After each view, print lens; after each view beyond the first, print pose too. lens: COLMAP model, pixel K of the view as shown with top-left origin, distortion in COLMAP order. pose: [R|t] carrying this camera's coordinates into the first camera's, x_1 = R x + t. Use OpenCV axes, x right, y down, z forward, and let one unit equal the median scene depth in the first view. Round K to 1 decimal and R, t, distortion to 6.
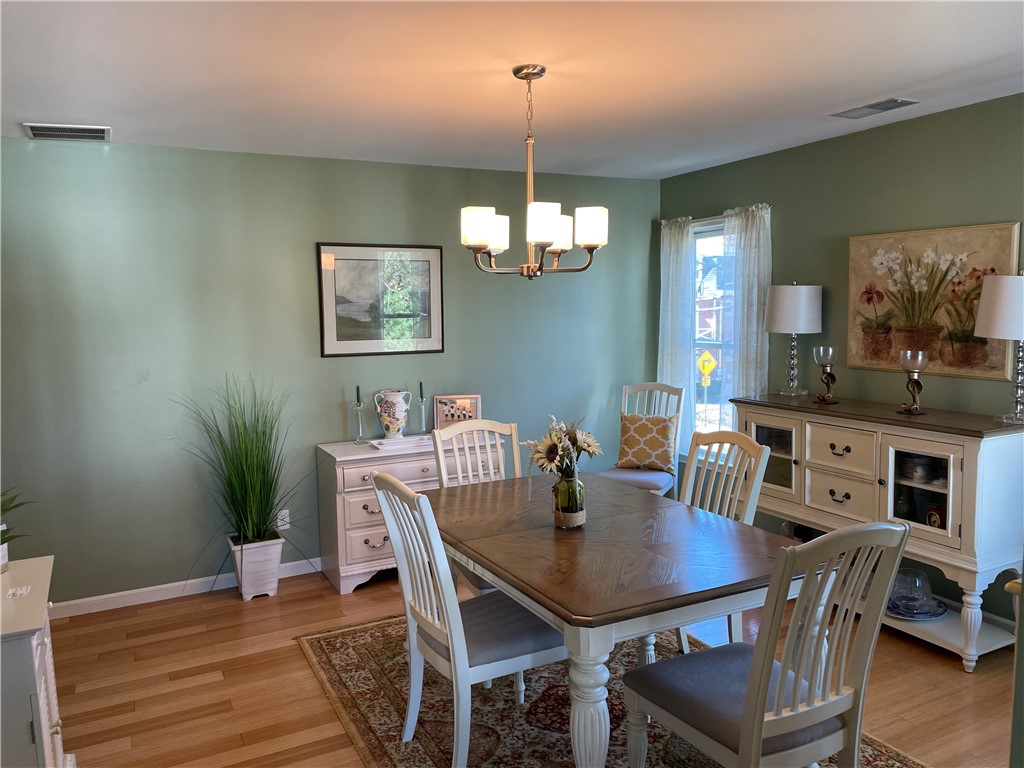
lens RADIAL K [[764.1, 0, 512.0], [0, 764.1, 384.0], [0, 0, 1]] dist [0.066849, -0.089273]
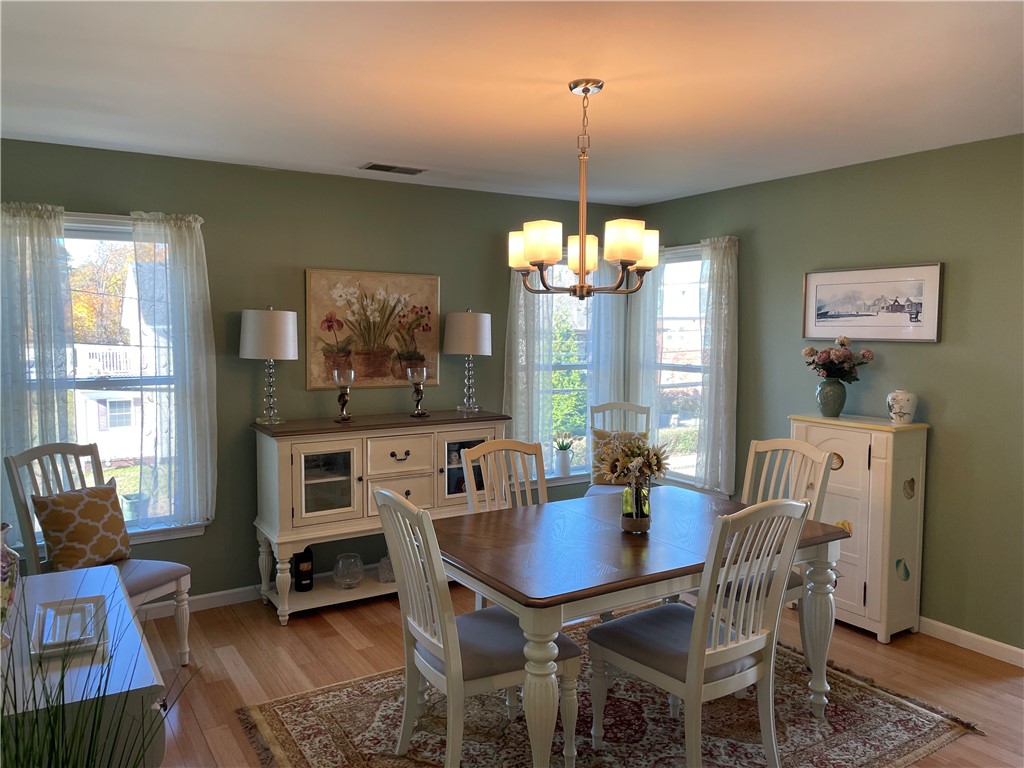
lens RADIAL K [[764.1, 0, 512.0], [0, 764.1, 384.0], [0, 0, 1]] dist [0.066849, -0.089273]
pose [[-0.085710, -0.056652, 0.994708, -0.704509], [0.102058, 0.992631, 0.065328, -0.077171], [-0.991079, 0.107117, -0.079296, 0.879454]]
